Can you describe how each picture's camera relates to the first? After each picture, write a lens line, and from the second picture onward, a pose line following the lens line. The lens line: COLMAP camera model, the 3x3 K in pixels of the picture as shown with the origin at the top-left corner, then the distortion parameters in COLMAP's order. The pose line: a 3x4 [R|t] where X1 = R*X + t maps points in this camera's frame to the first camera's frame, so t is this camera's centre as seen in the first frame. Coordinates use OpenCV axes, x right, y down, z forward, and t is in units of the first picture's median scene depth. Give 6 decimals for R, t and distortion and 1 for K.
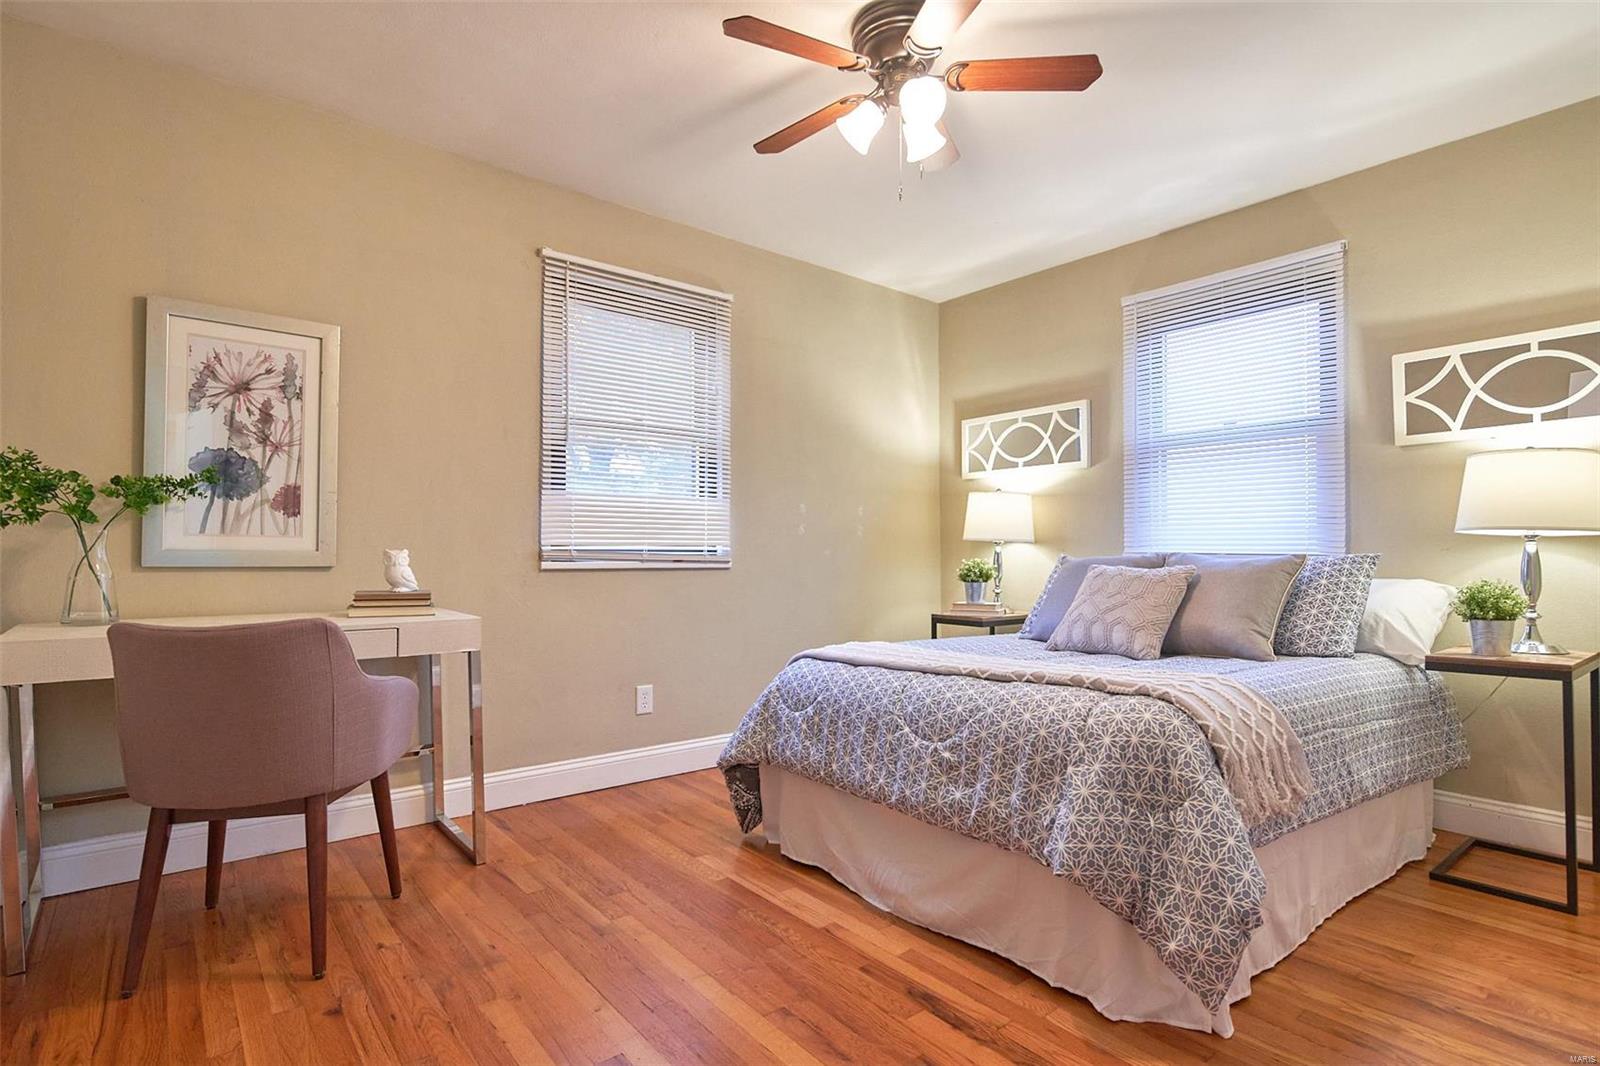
lens RADIAL K [[797.2, 0, 811.7], [0, 797.2, 543.4], [0, 0, 1]] dist [0.005201, -0.002671]
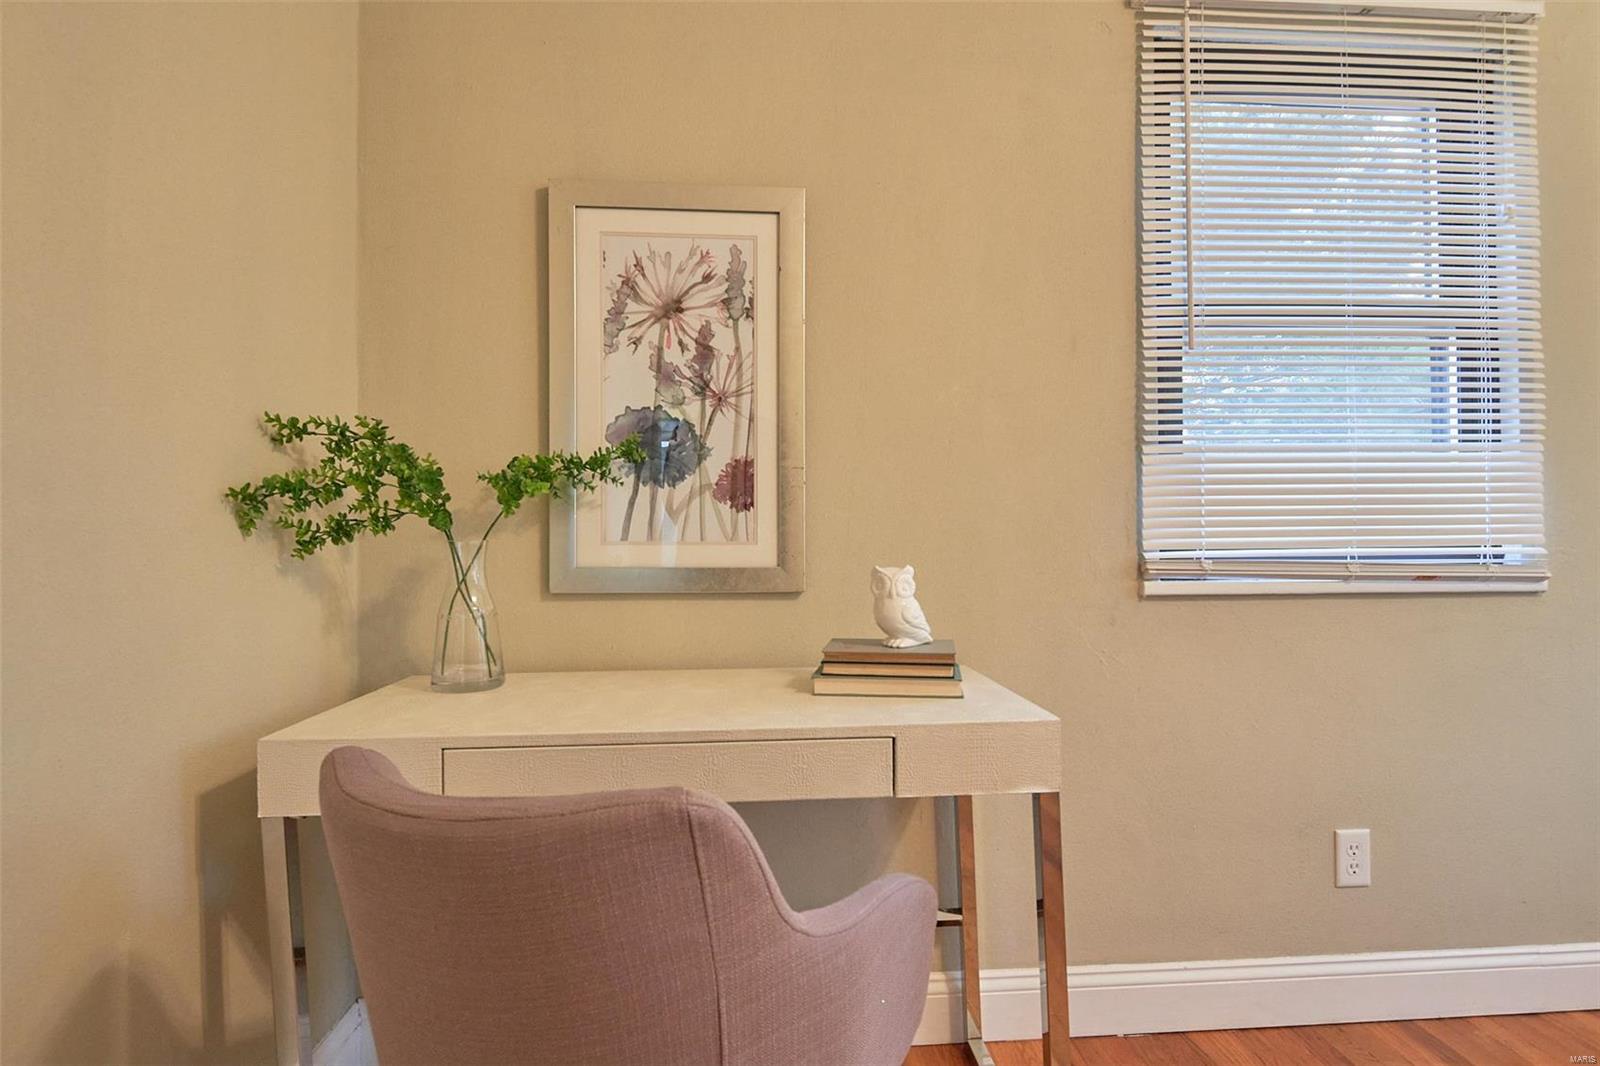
lens RADIAL K [[797.2, 0, 768.6], [0, 797.2, 540.7], [0, 0, 1]] dist [0.005201, -0.002671]
pose [[0.790383, -0.010359, -0.612526, -0.263135], [0.016634, 0.999851, 0.004555, -0.012929], [0.612387, -0.013789, 0.790438, 0.535009]]
